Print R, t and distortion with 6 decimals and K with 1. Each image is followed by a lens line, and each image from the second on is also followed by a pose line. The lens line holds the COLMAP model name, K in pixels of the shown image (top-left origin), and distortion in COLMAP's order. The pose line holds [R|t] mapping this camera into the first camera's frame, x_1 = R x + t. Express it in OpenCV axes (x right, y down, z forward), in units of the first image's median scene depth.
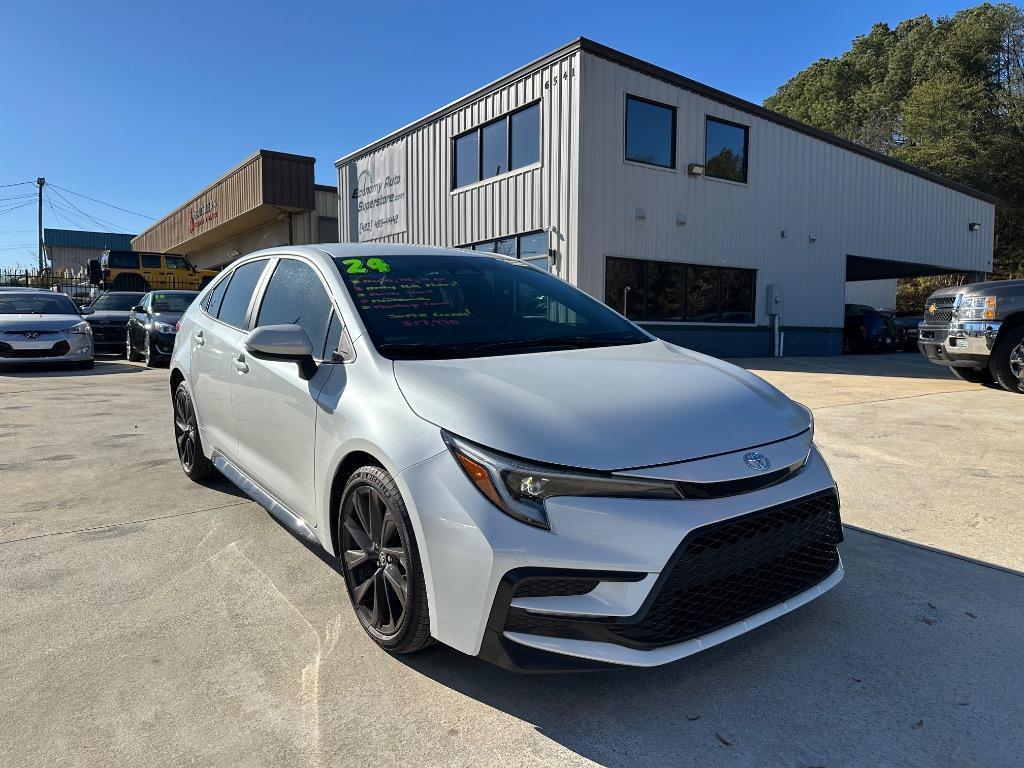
lens RADIAL K [[737.2, 0, 518.7], [0, 737.2, 383.3], [0, 0, 1]] dist [0.000694, -0.004593]
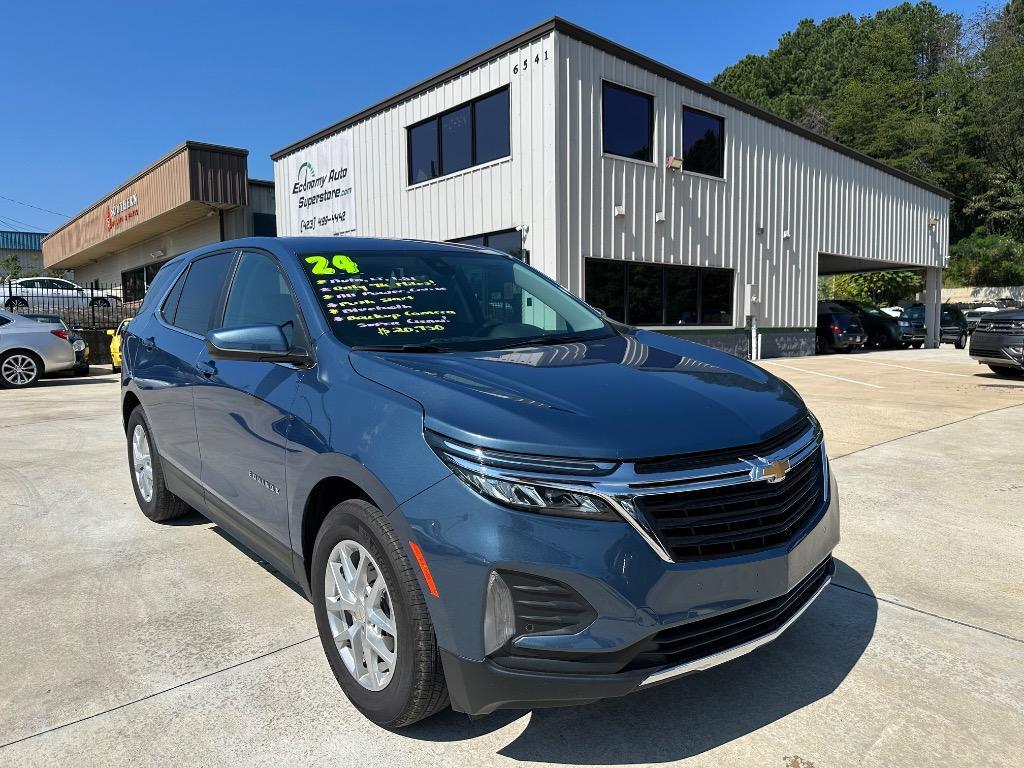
lens RADIAL K [[737.2, 0, 518.7], [0, 737.2, 383.3], [0, 0, 1]] dist [0.000694, -0.004593]
pose [[0.995833, -0.022574, 0.088358, -0.040039], [0.021973, 0.999728, 0.007765, -0.019914], [-0.088510, -0.005791, 0.996058, 0.075536]]
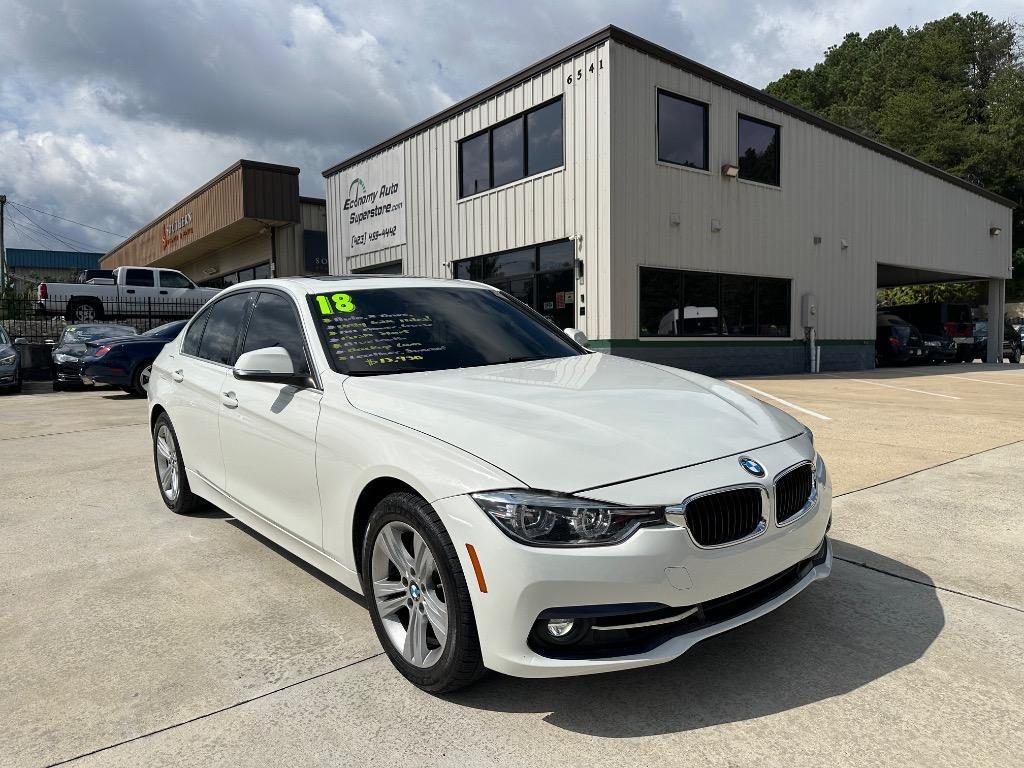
lens RADIAL K [[735.9, 0, 517.2], [0, 735.9, 381.0], [0, 0, 1]] dist [0.002124, -0.006202]
pose [[0.999235, -0.019531, 0.033879, -0.054138], [0.020247, 0.999576, -0.020923, -0.013673], [-0.033456, 0.021593, 0.999207, 0.088835]]
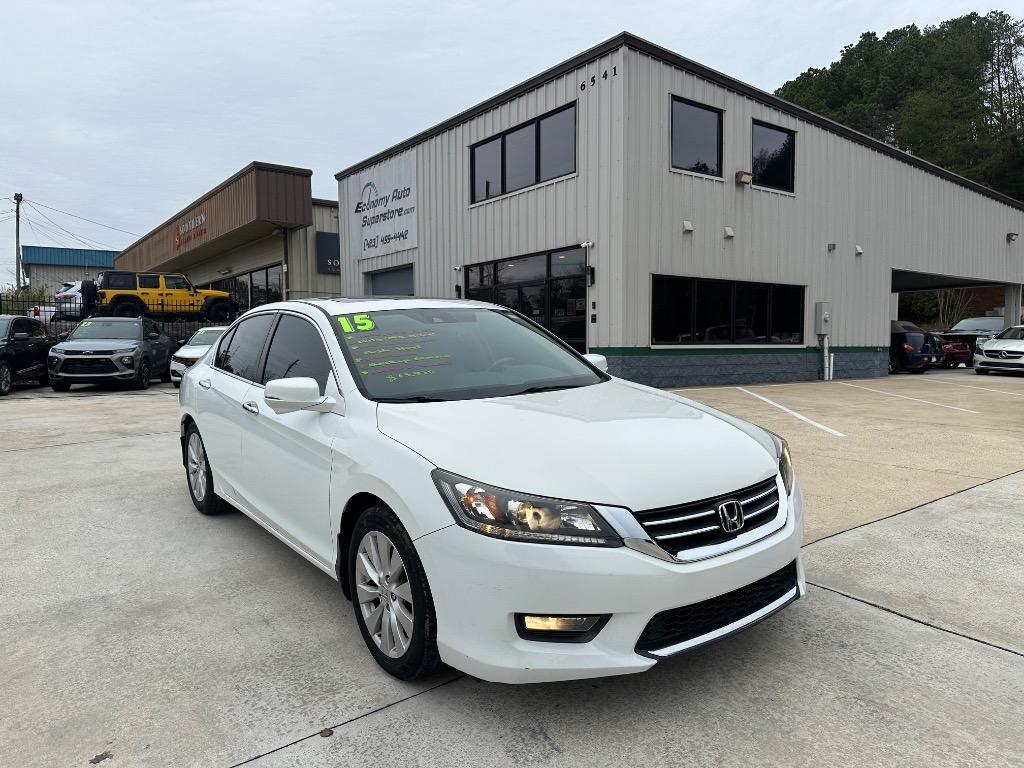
lens RADIAL K [[733.2, 0, 515.4], [0, 733.2, 381.7], [0, 0, 1]] dist [0.015875, -0.021382]
pose [[0.999755, -0.012220, 0.018469, -0.055342], [0.012541, 0.999771, -0.017318, -0.023536], [-0.018253, 0.017546, 0.999679, 0.091396]]
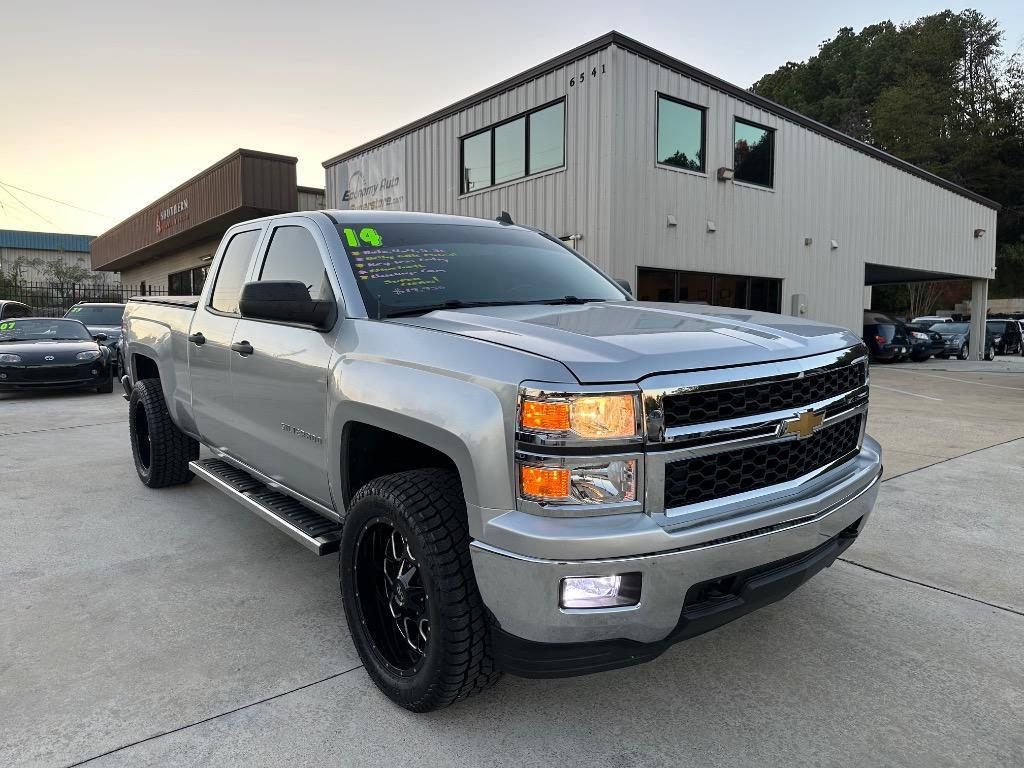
lens RADIAL K [[735.0, 0, 518.6], [0, 735.0, 384.8], [0, 0, 1]] dist [0.001441, -0.004519]
pose [[0.998601, -0.007856, 0.052297, -0.068048], [0.007739, 0.999967, 0.002426, -0.021786], [-0.052314, -0.002018, 0.998629, 0.065838]]
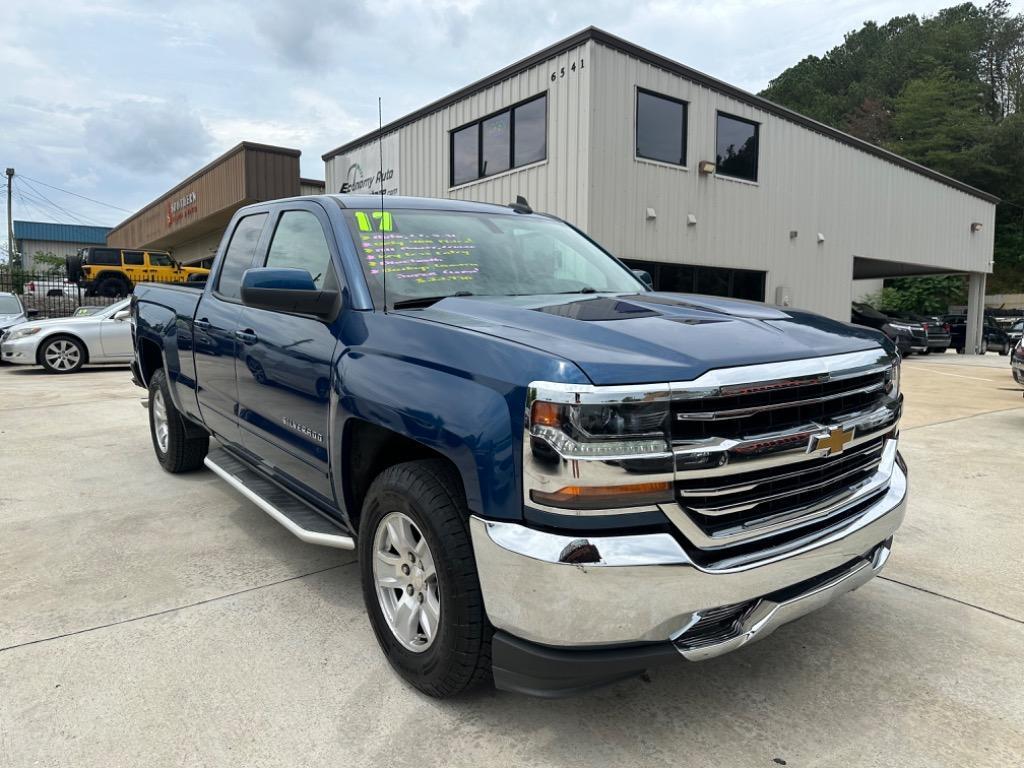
lens RADIAL K [[737.2, 0, 518.7], [0, 737.2, 383.3], [0, 0, 1]] dist [0.000694, -0.004593]
pose [[0.999603, 0.000516, 0.028177, -0.027996], [-0.000734, 0.999970, 0.007710, -0.014710], [-0.028172, -0.007728, 0.999573, 0.042074]]
